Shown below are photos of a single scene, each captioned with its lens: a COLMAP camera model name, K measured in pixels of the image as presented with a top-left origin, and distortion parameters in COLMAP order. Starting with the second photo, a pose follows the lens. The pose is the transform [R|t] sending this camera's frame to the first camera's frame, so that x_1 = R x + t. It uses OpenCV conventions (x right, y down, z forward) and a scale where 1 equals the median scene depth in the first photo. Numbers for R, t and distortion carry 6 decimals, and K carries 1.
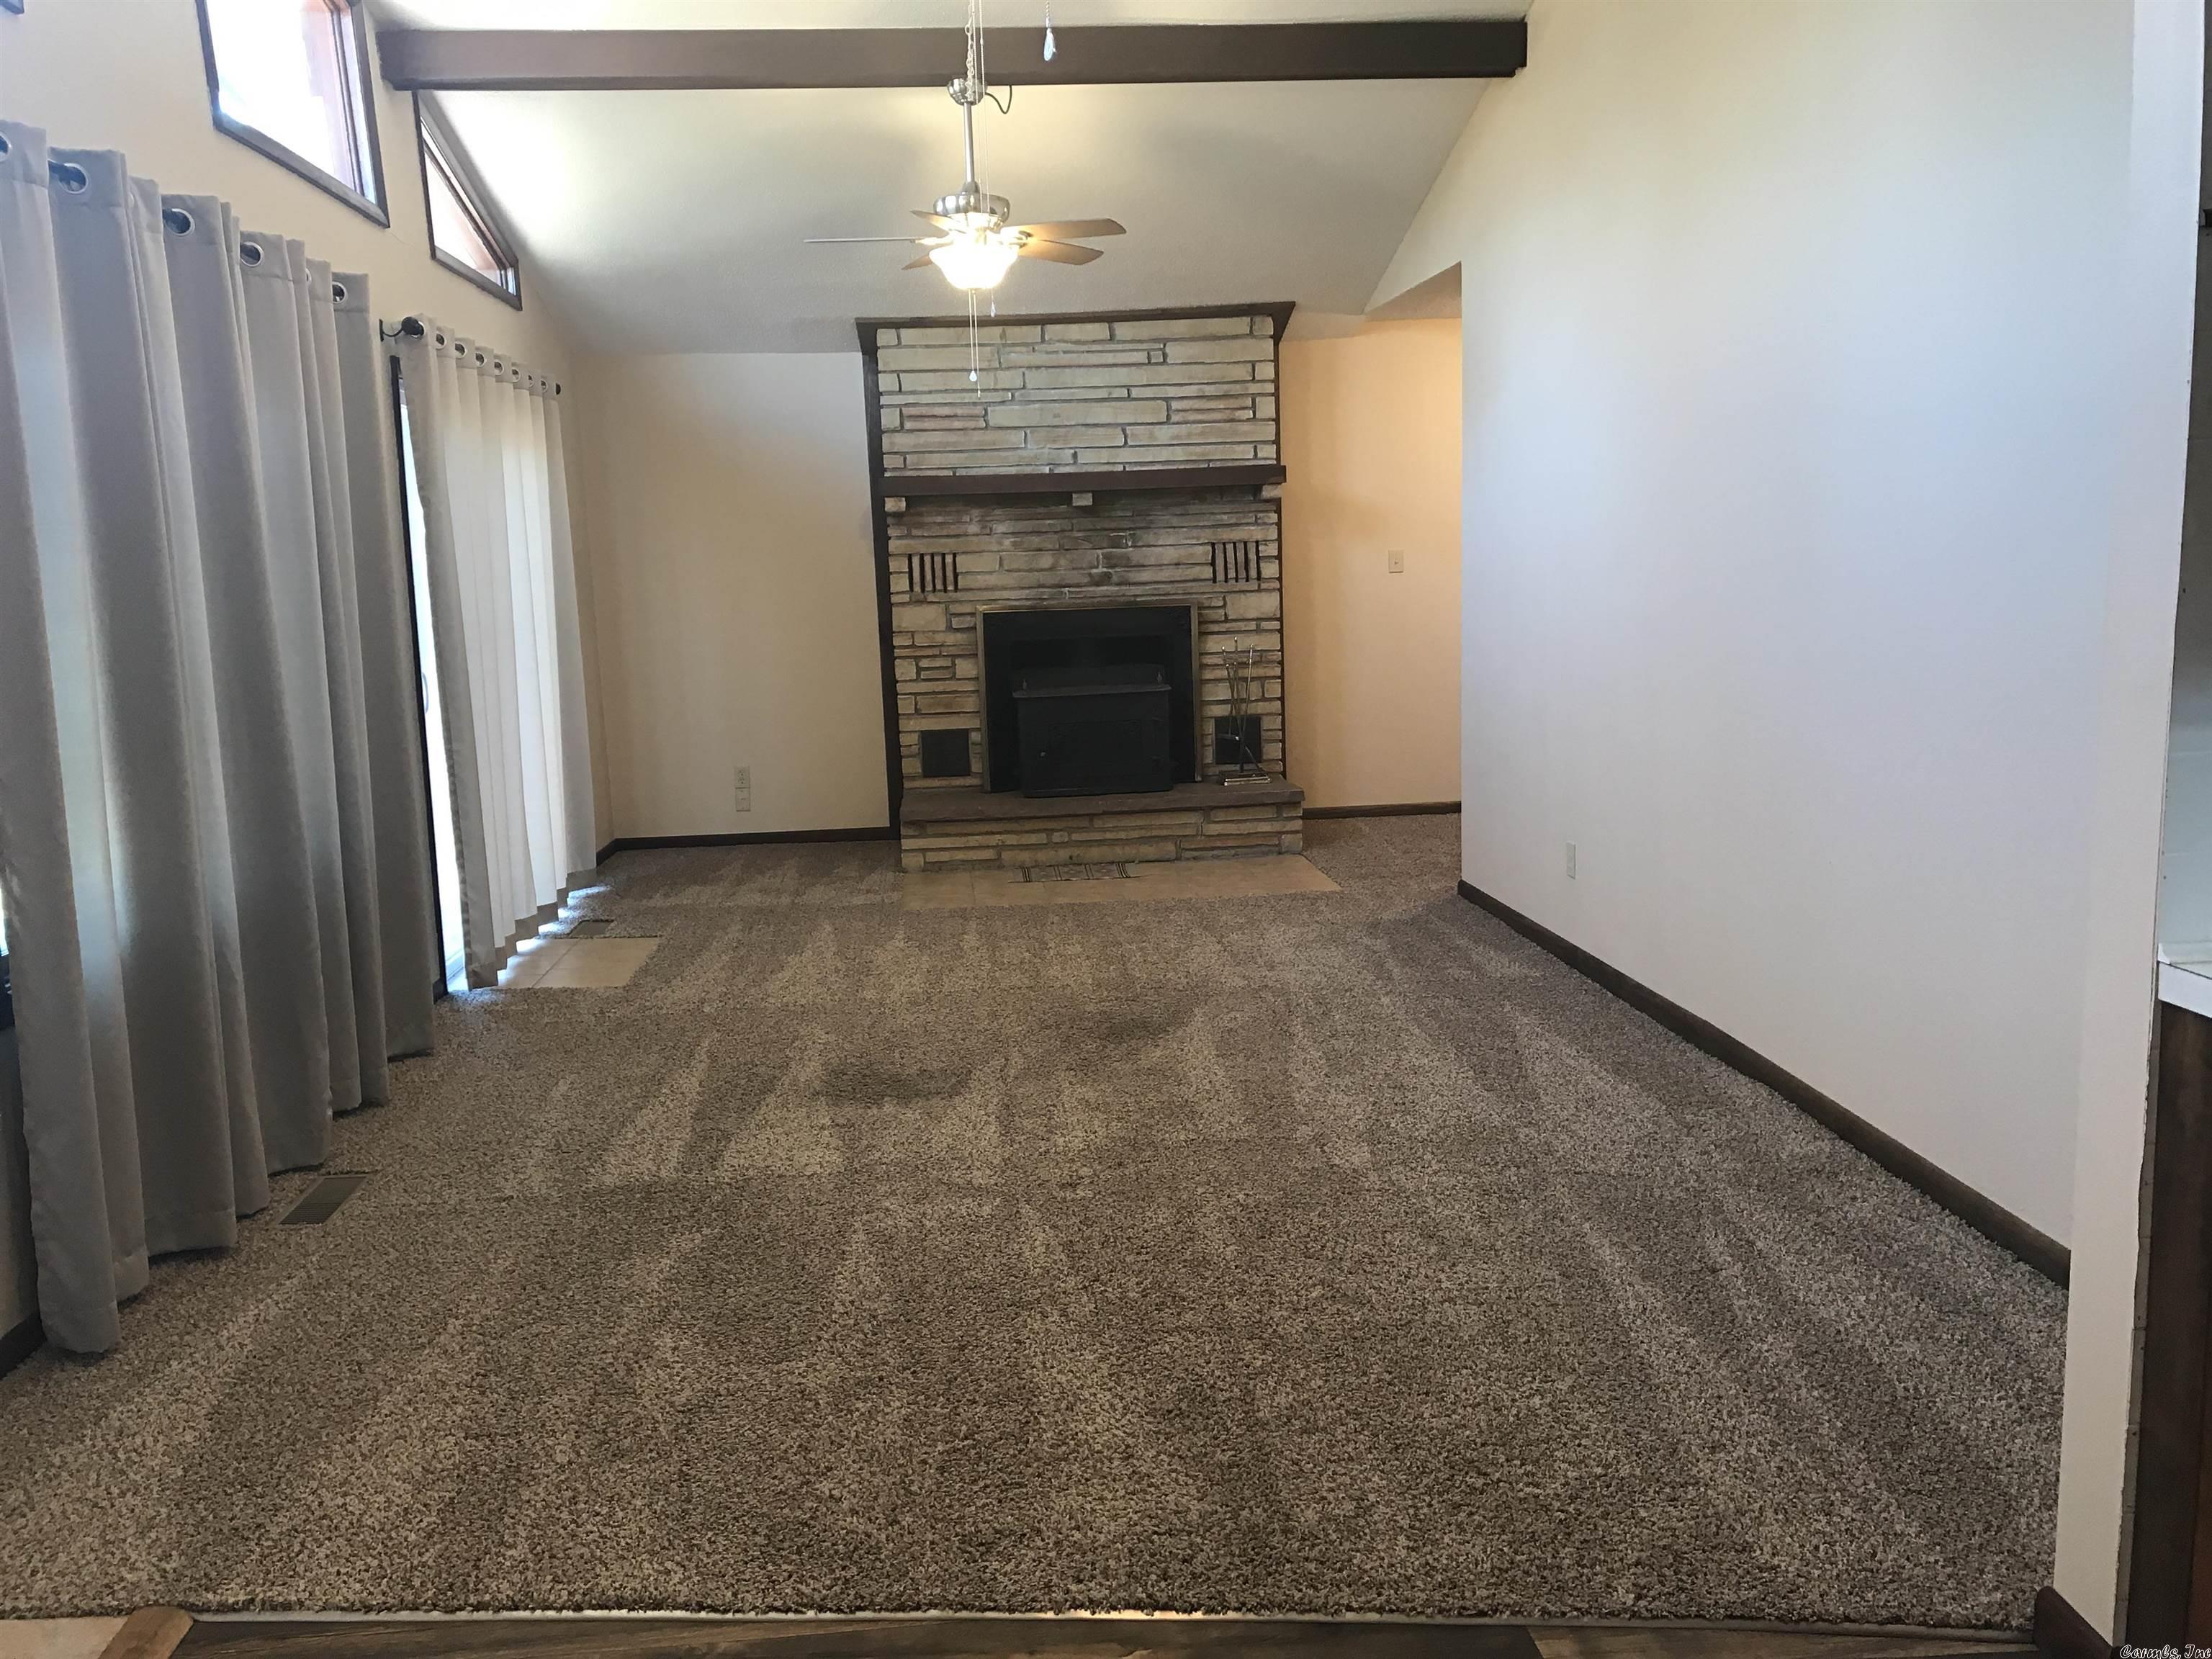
lens RADIAL K [[1846.3, 0, 1091.1], [0, 1846.3, 850.1], [0, 0, 1]] dist [0.055128, -0.059101]
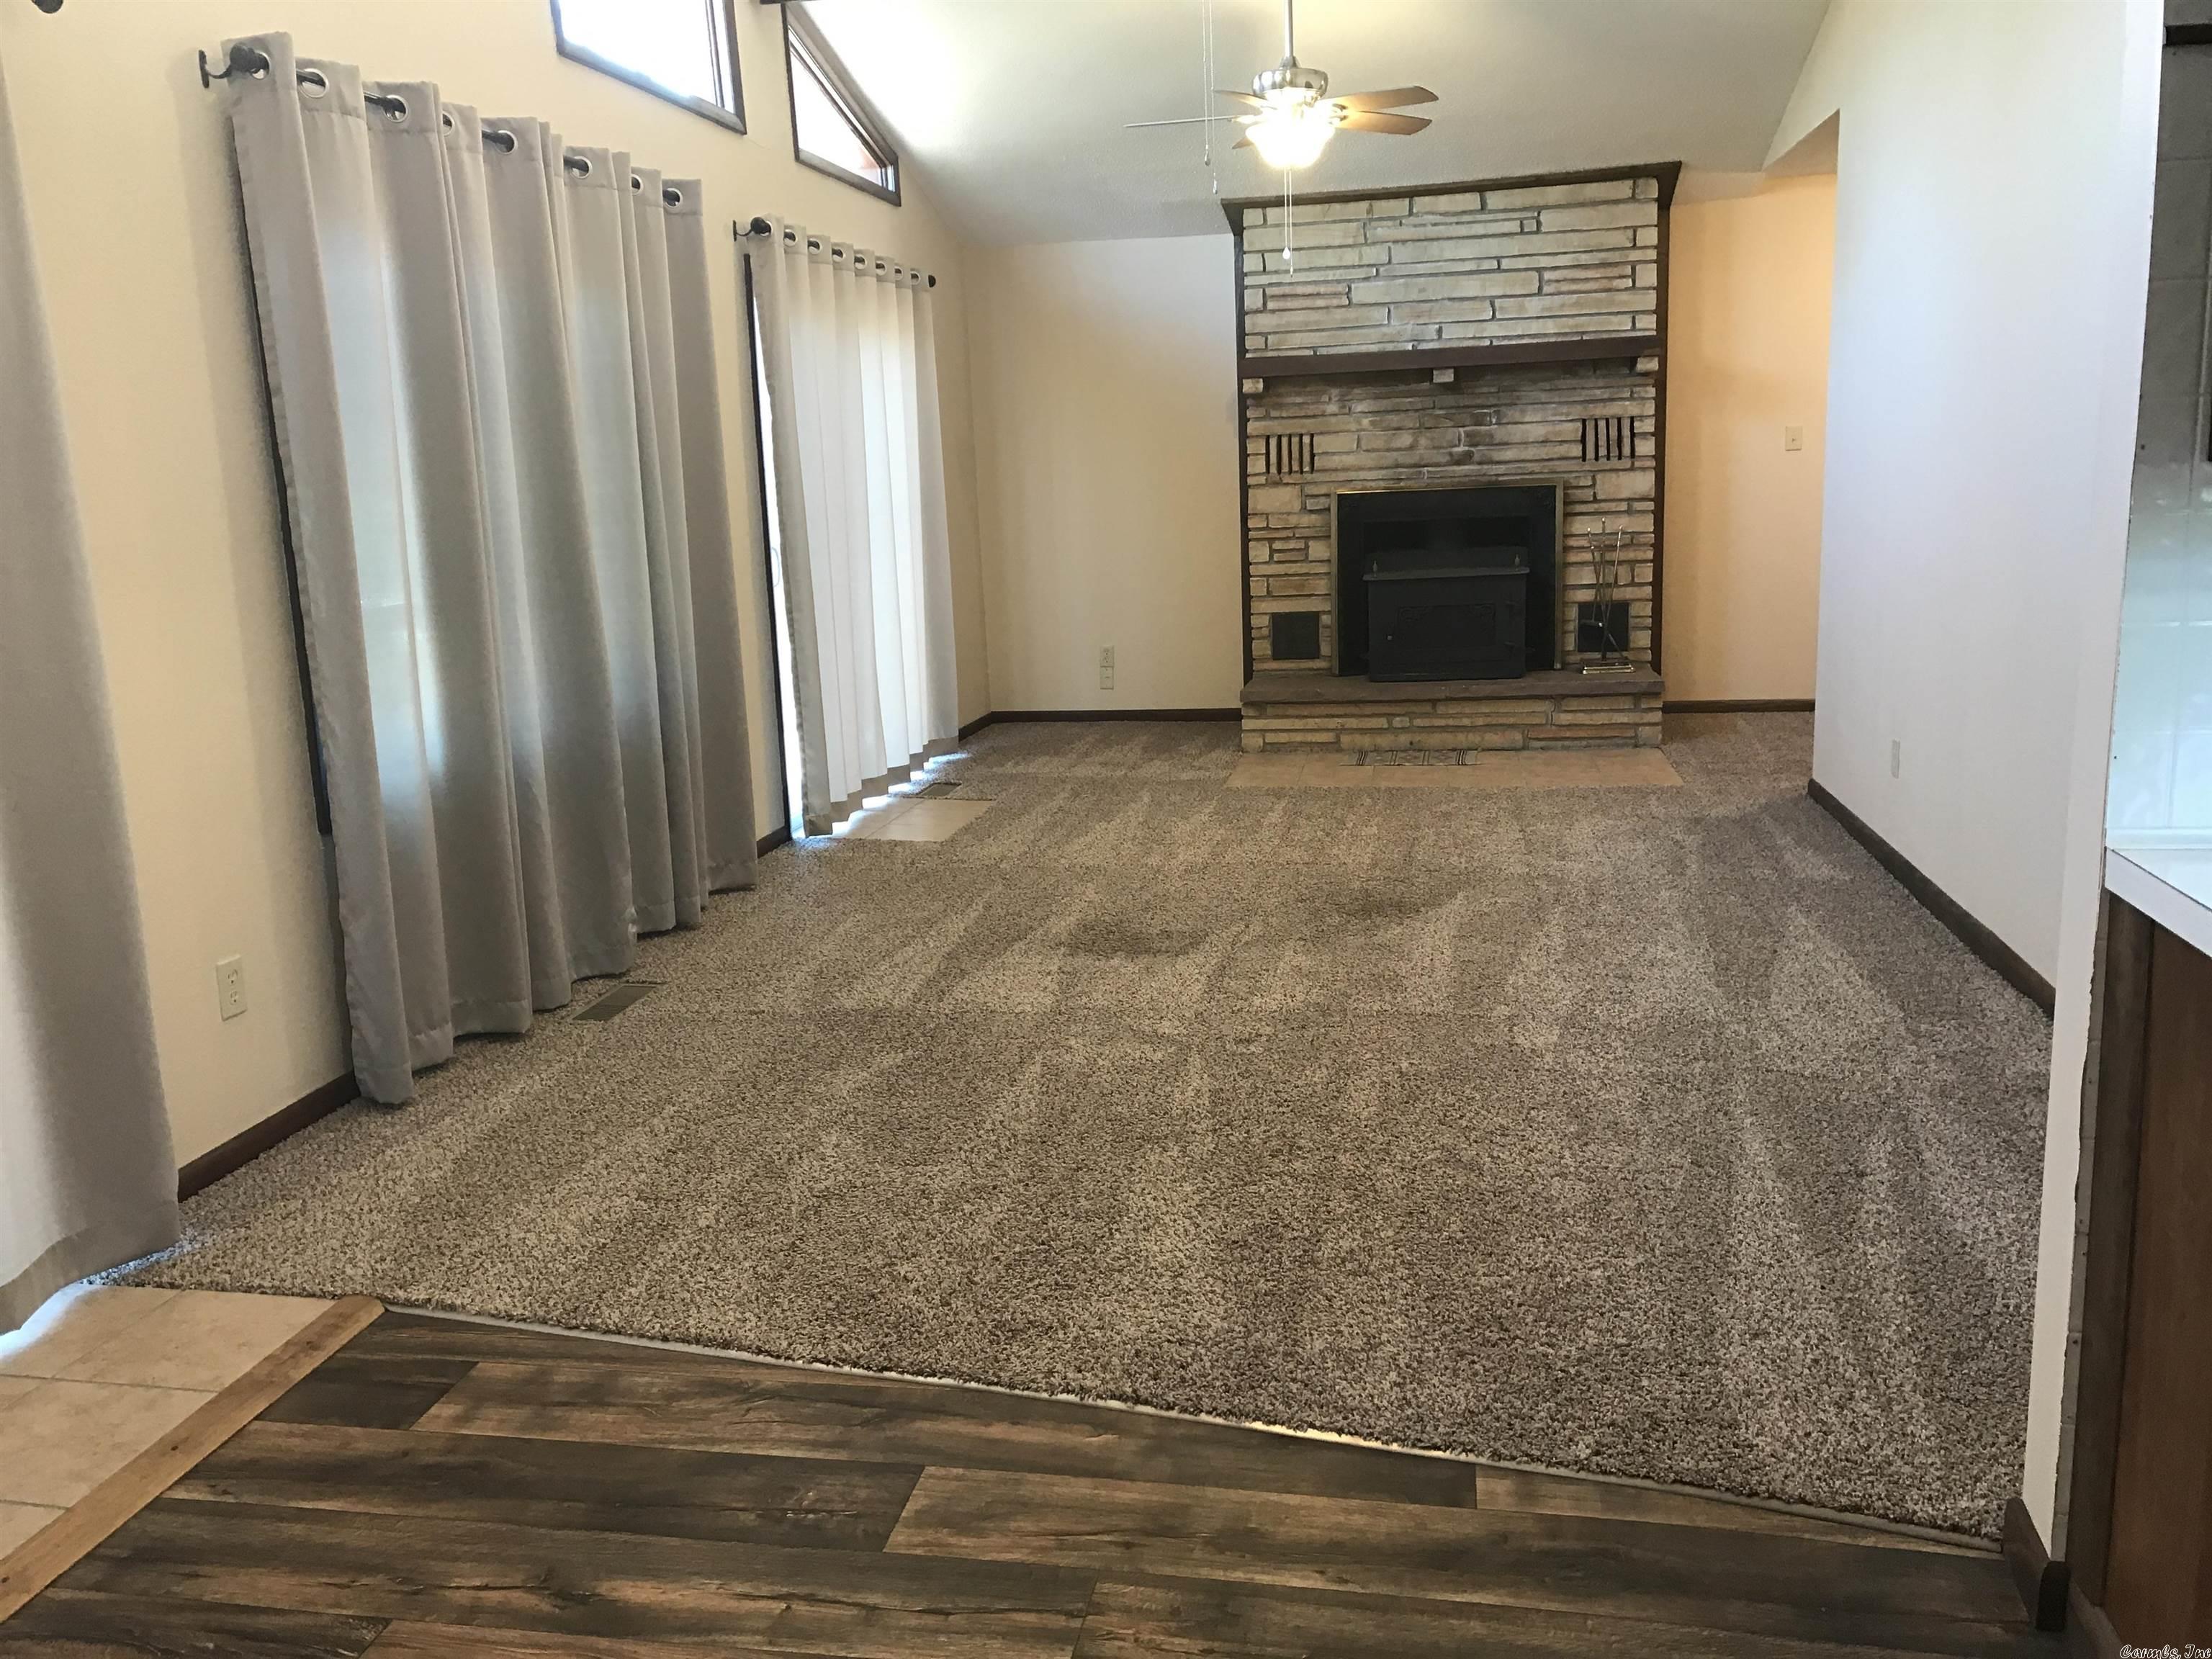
lens RADIAL K [[1846.3, 0, 1077.2], [0, 1846.3, 847.1], [0, 0, 1]] dist [0.055128, -0.059101]
pose [[0.962826, 0.051548, -0.265158, 0.148131], [-0.036377, 0.997424, 0.061816, 0.009478], [0.267662, -0.049873, 0.962221, -0.021186]]
